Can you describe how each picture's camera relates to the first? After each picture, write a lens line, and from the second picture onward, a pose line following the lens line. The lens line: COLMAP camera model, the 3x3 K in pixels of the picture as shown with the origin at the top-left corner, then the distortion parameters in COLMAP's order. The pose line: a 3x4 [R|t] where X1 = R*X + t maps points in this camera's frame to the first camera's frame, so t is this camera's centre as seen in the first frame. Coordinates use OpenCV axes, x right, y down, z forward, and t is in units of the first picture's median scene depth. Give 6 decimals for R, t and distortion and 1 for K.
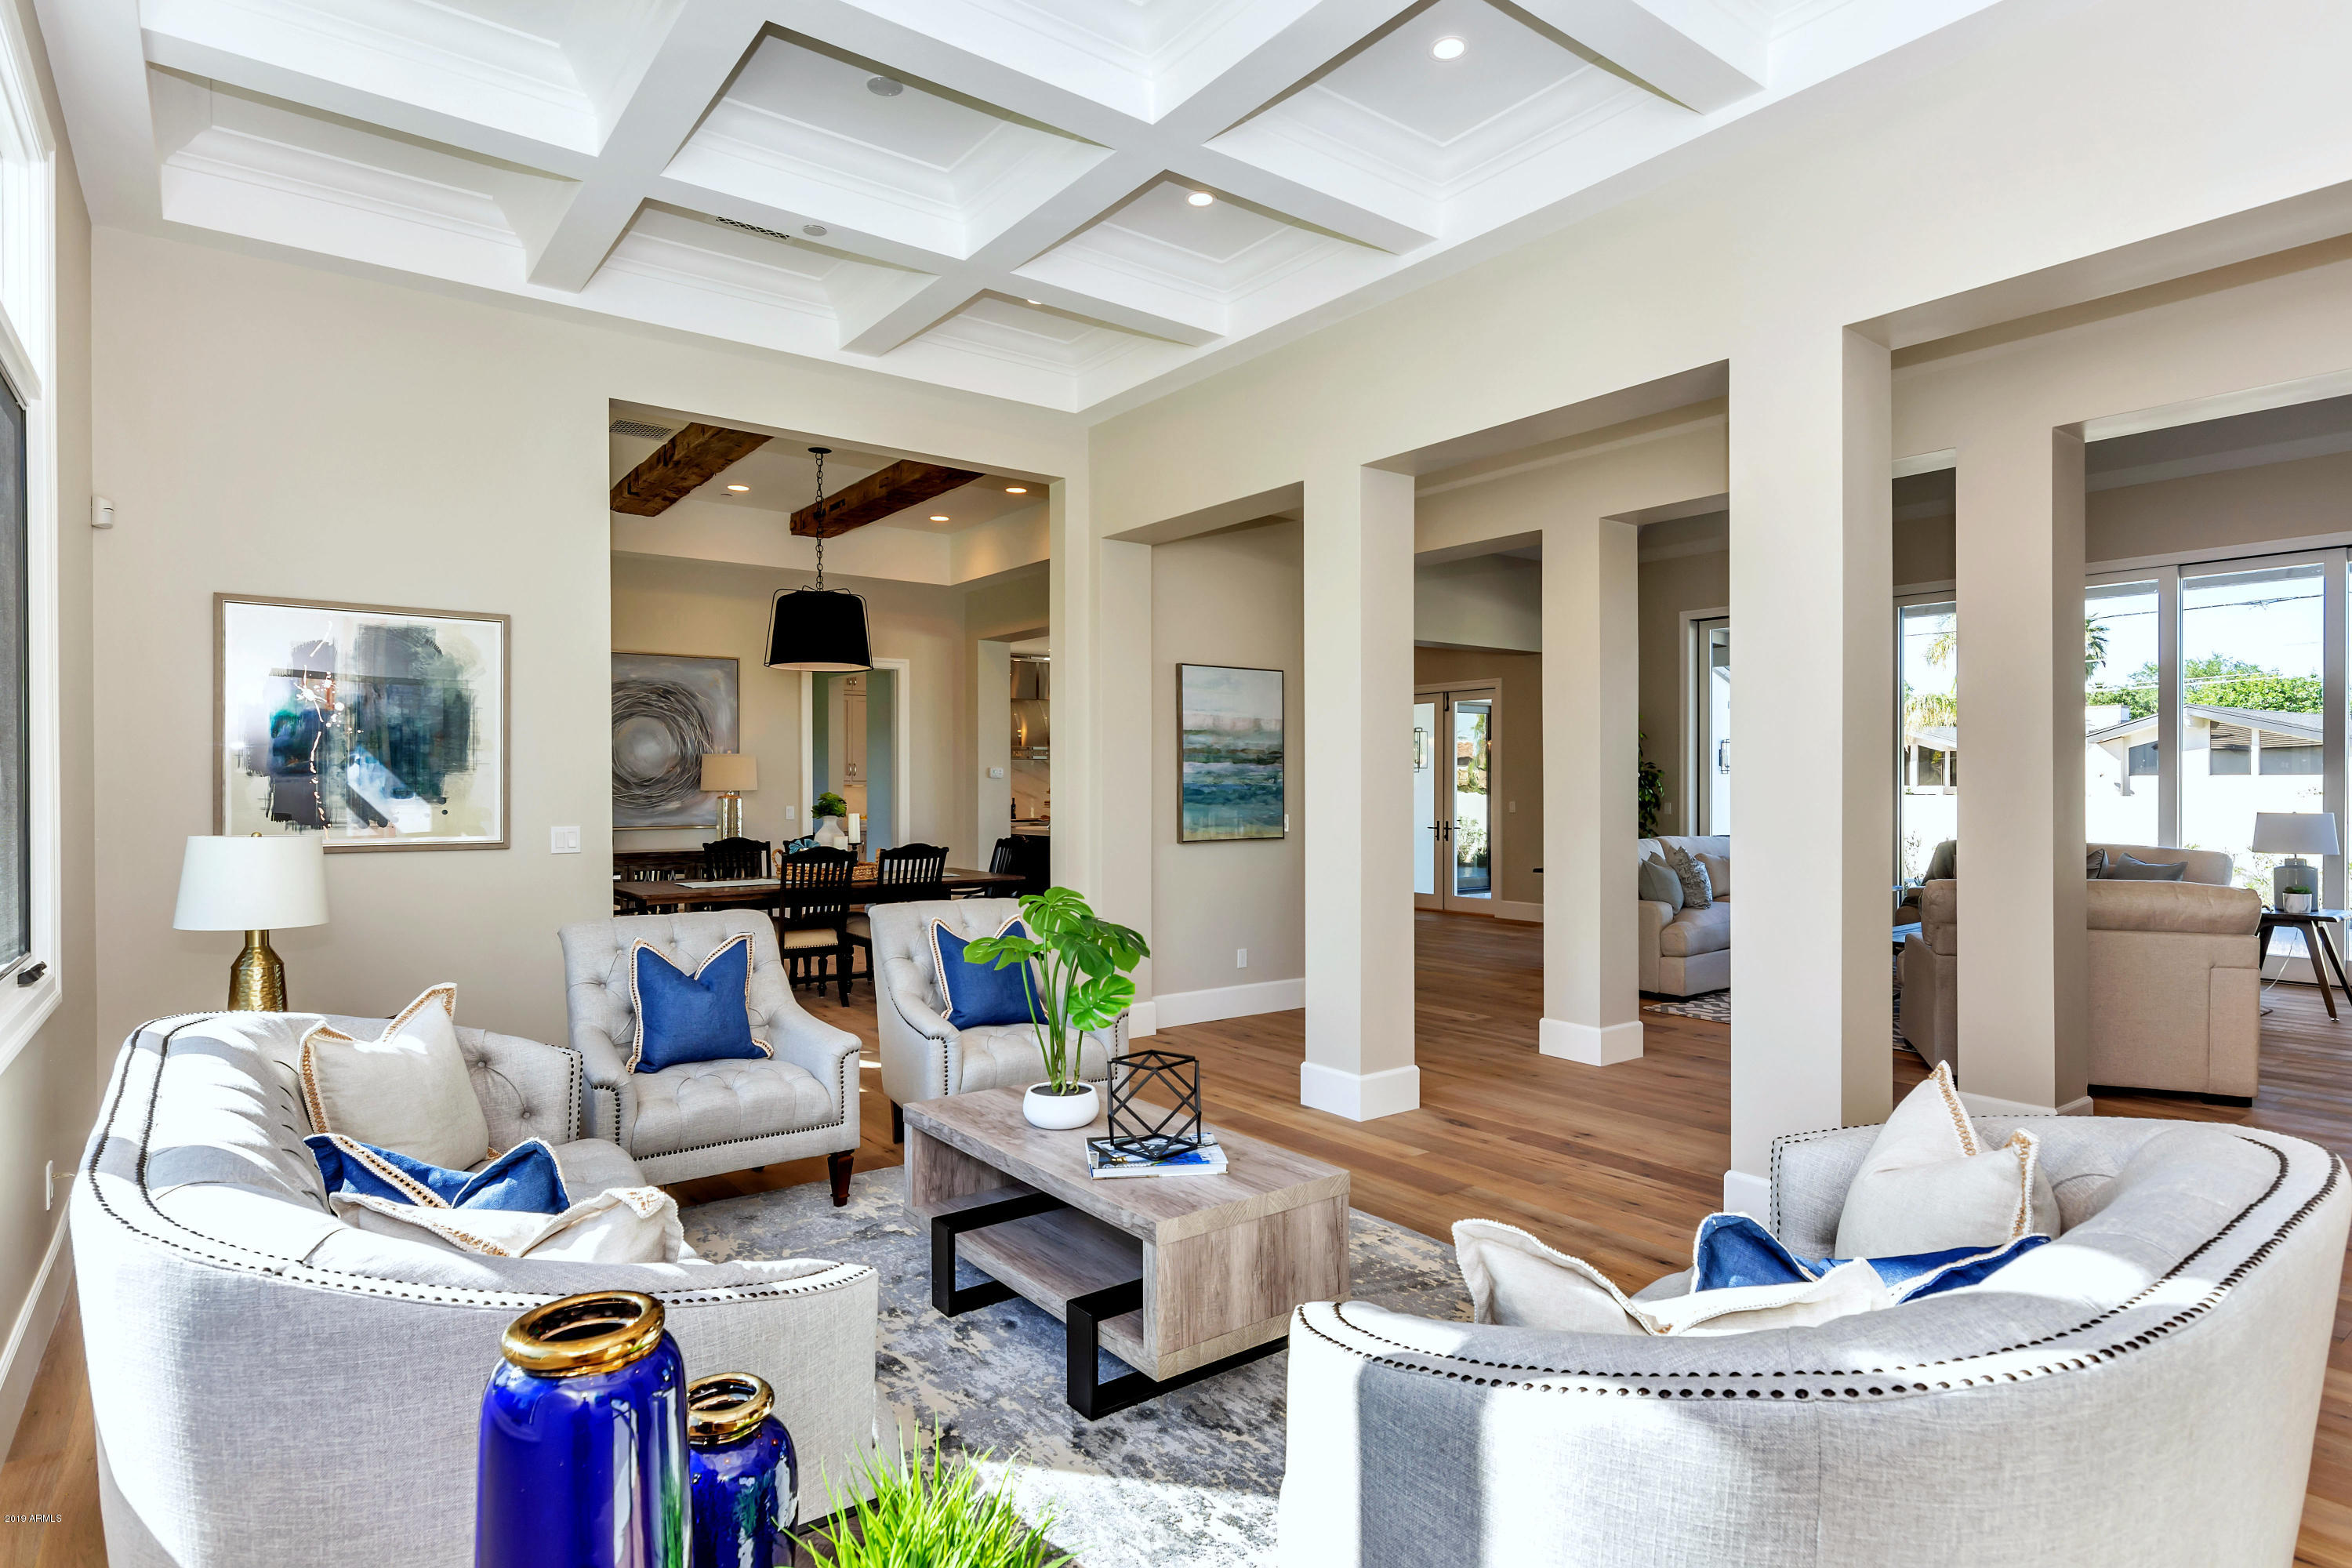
lens RADIAL K [[1228.0, 0, 1174.7], [0, 1228.0, 776.5], [0, 0, 1]] dist [0.001743, -0.000891]
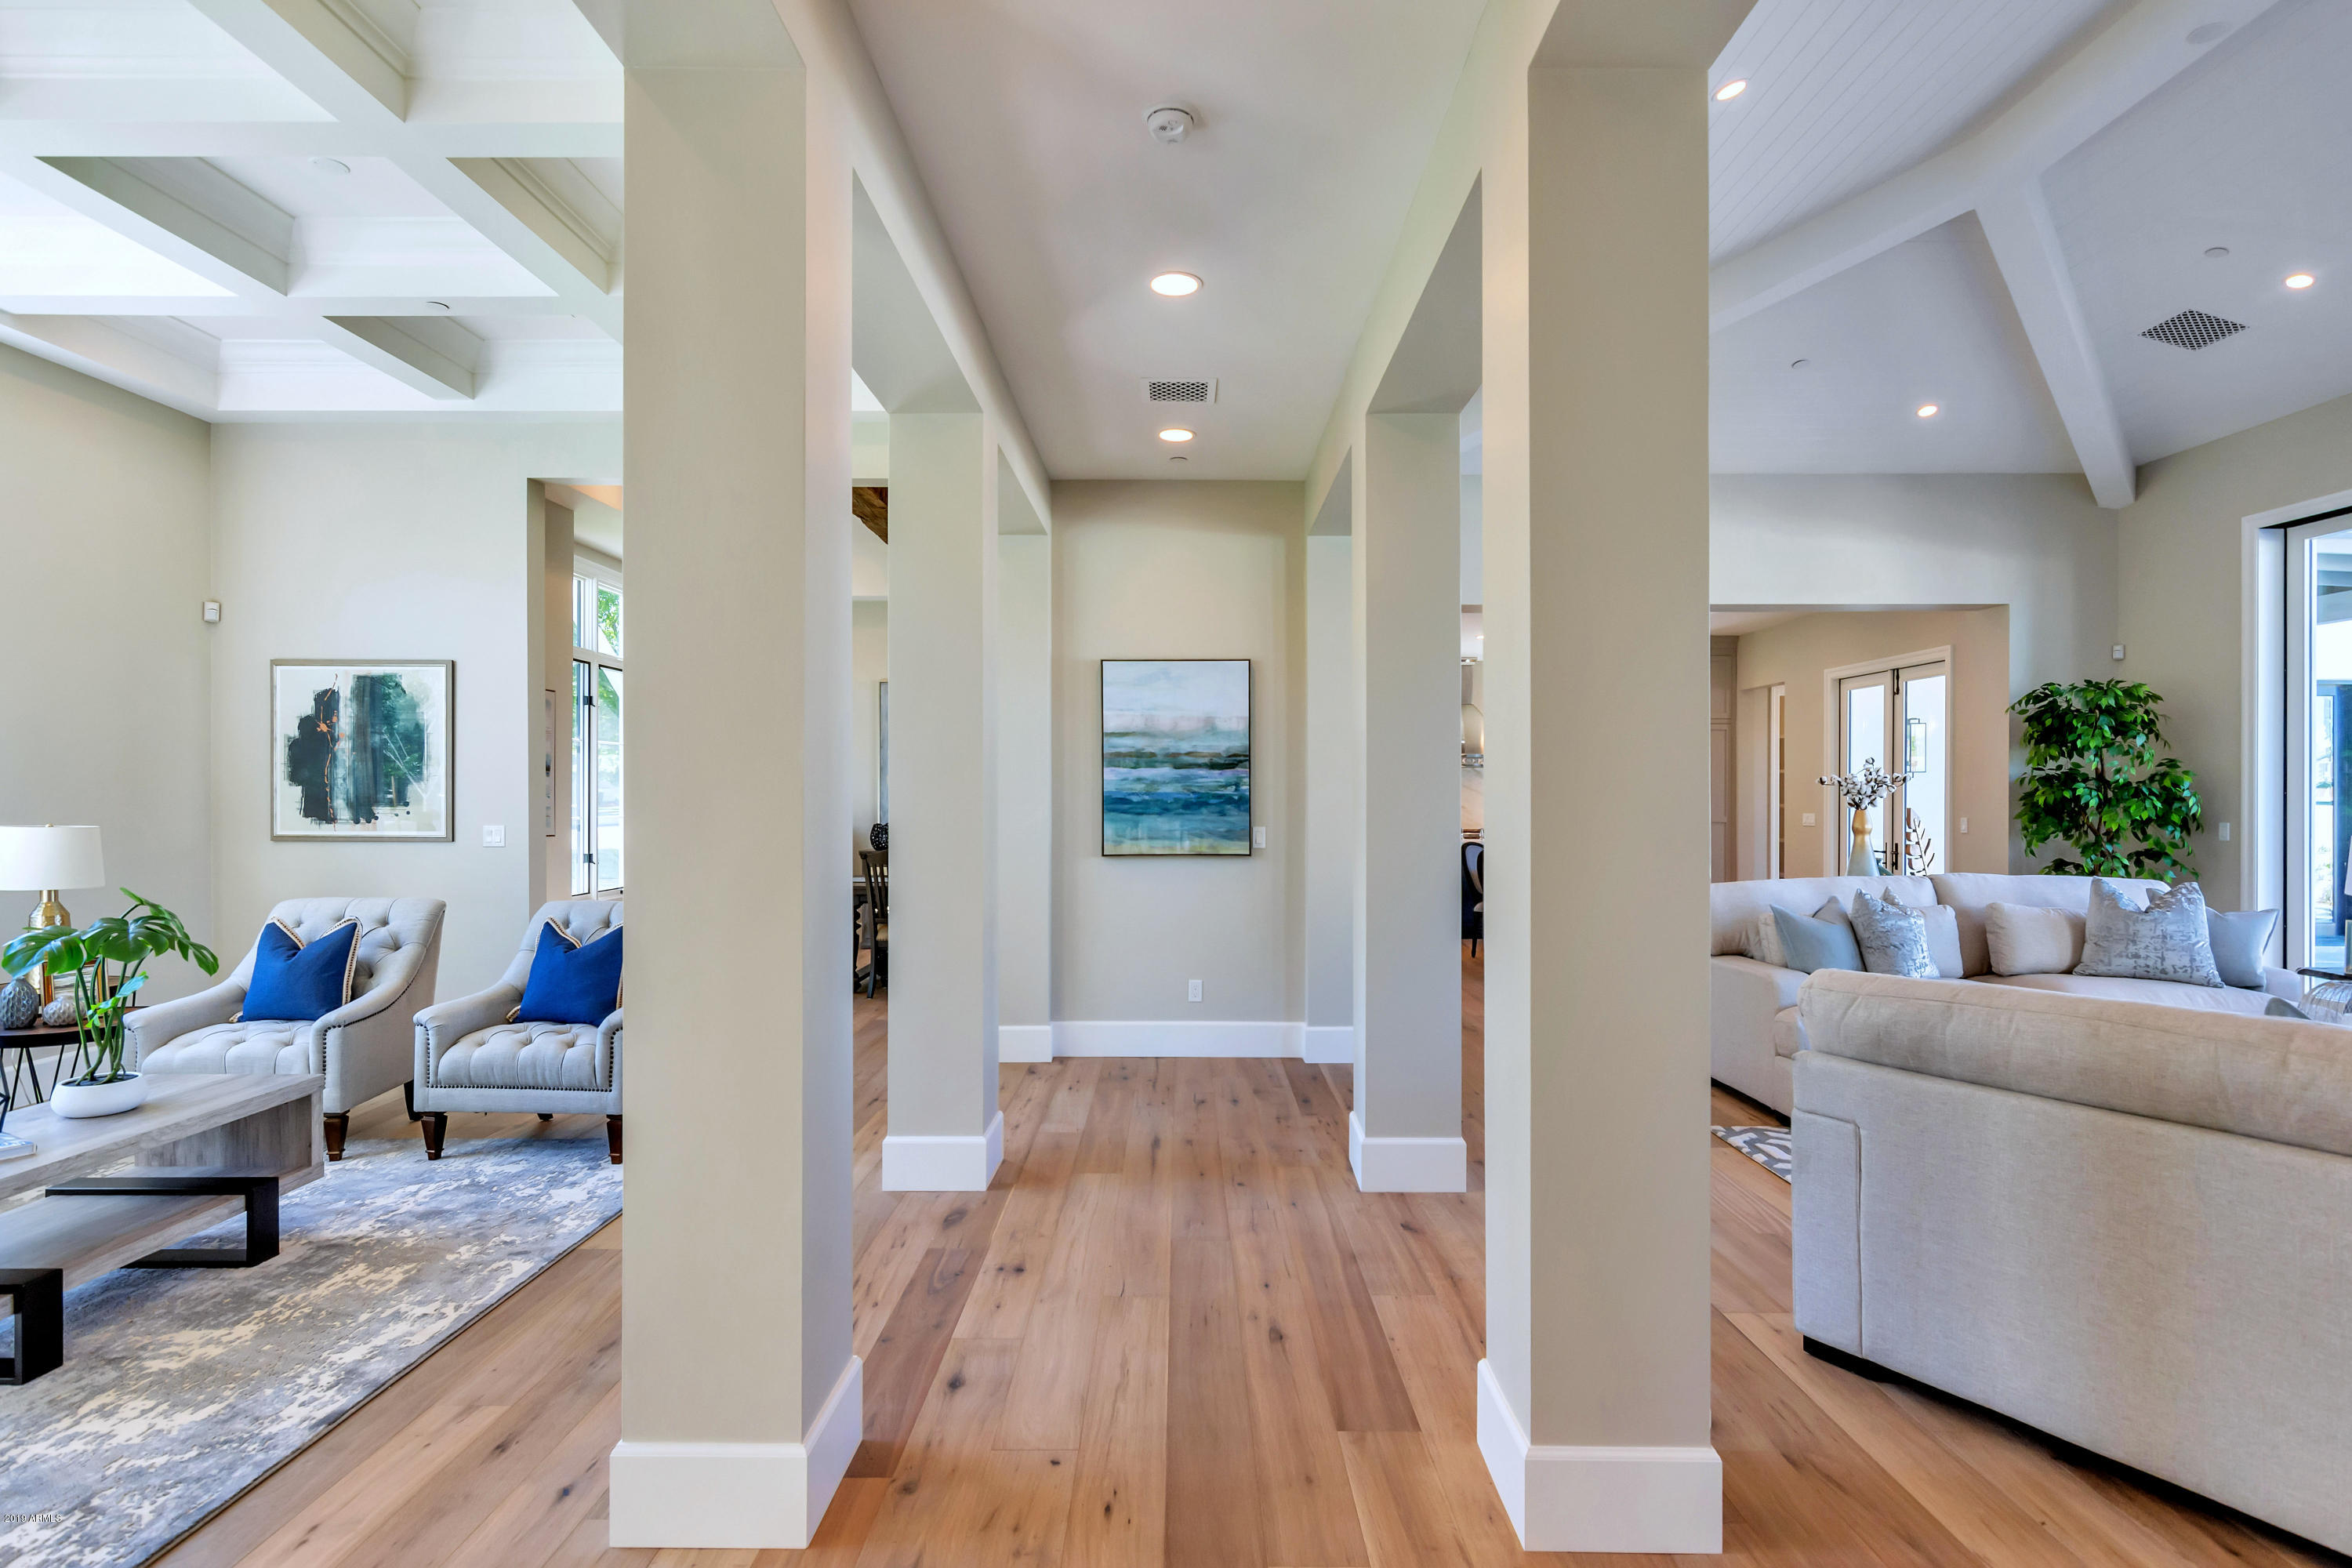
lens RADIAL K [[1147.7, 0, 1161.2], [0, 1147.7, 793.2], [0, 0, 1]] dist [0.005098, 0.000193]
pose [[0.794357, -0.000462, -0.607451, 0.541579], [0.002825, 0.999992, 0.002933, 0.004542], [0.607444, -0.004046, 0.794352, 0.339675]]
